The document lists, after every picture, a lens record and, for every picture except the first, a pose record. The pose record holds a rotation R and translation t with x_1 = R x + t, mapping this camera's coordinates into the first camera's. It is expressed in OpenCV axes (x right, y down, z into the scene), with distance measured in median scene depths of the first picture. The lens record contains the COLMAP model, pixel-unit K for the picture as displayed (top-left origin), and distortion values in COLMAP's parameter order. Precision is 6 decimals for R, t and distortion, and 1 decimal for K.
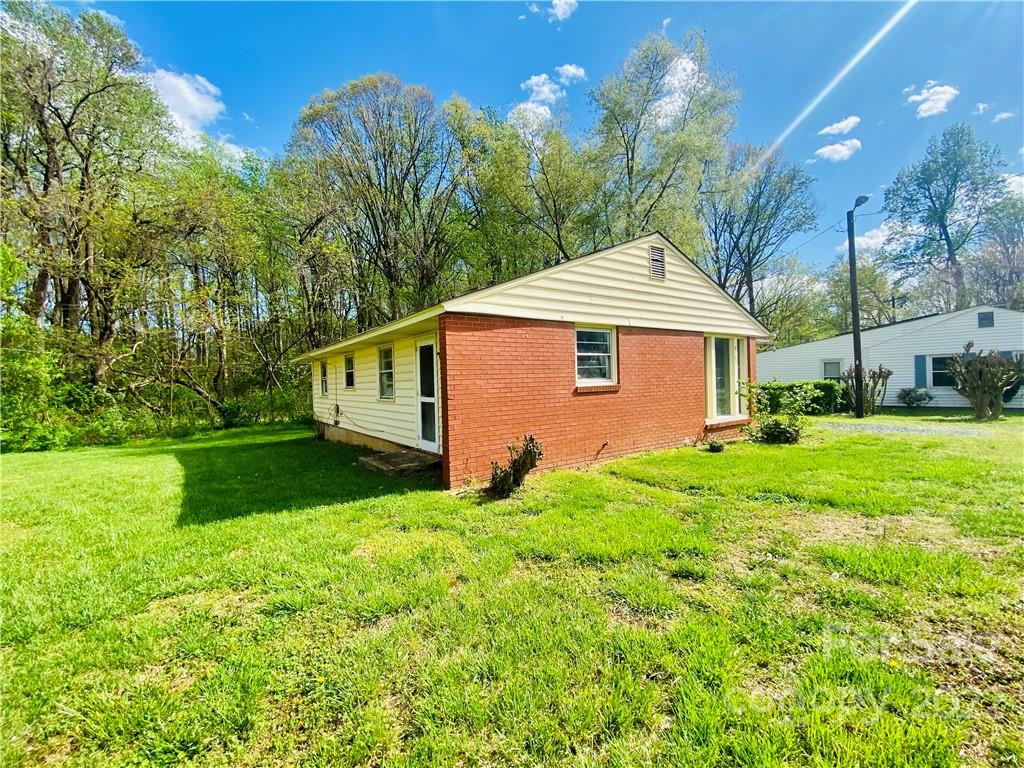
lens RADIAL K [[412.4, 0, 510.2], [0, 412.4, 379.8], [0, 0, 1]] dist [0.001776, -0.012451]
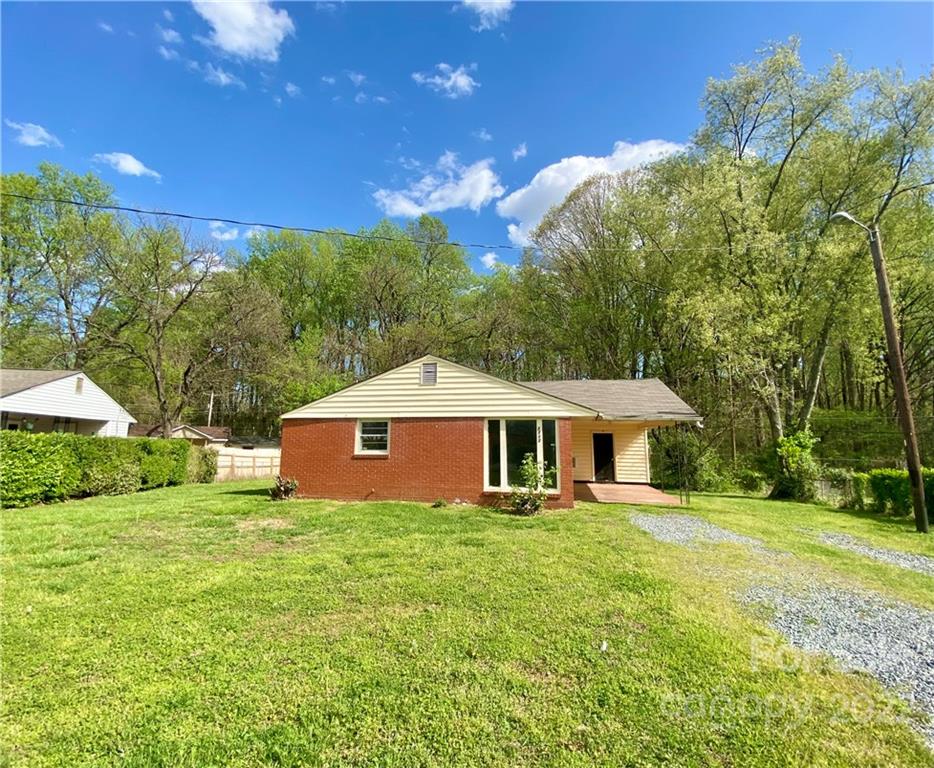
lens RADIAL K [[424.6, 0, 459.9], [0, 424.6, 385.2], [0, 0, 1]] dist [-0.003822, -0.000619]
pose [[0.674373, -0.080605, -0.733978, 1.677790], [-0.034501, 0.989499, -0.140365, -0.032407], [0.737584, 0.119981, 0.664510, 0.072812]]
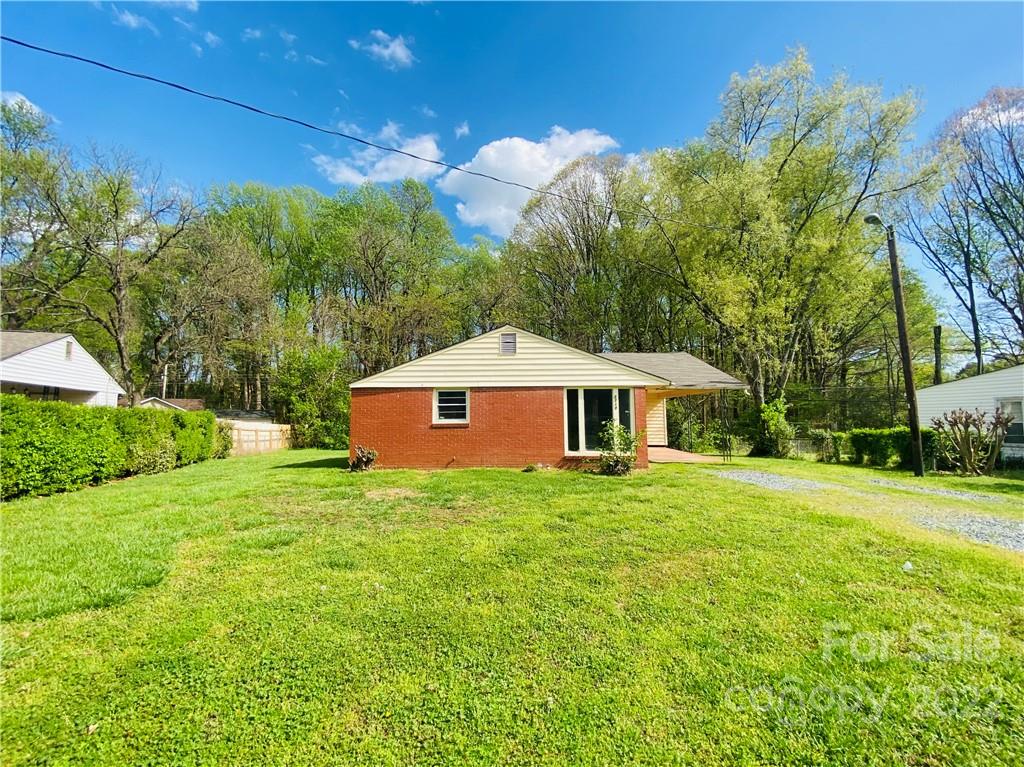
lens RADIAL K [[412.4, 0, 510.2], [0, 412.4, 379.3], [0, 0, 1]] dist [0.001776, -0.012451]
pose [[0.794088, -0.040799, -0.606432, 1.379356], [-0.020199, 0.995422, -0.093419, -0.011812], [0.607467, 0.086432, 0.789628, -0.197715]]
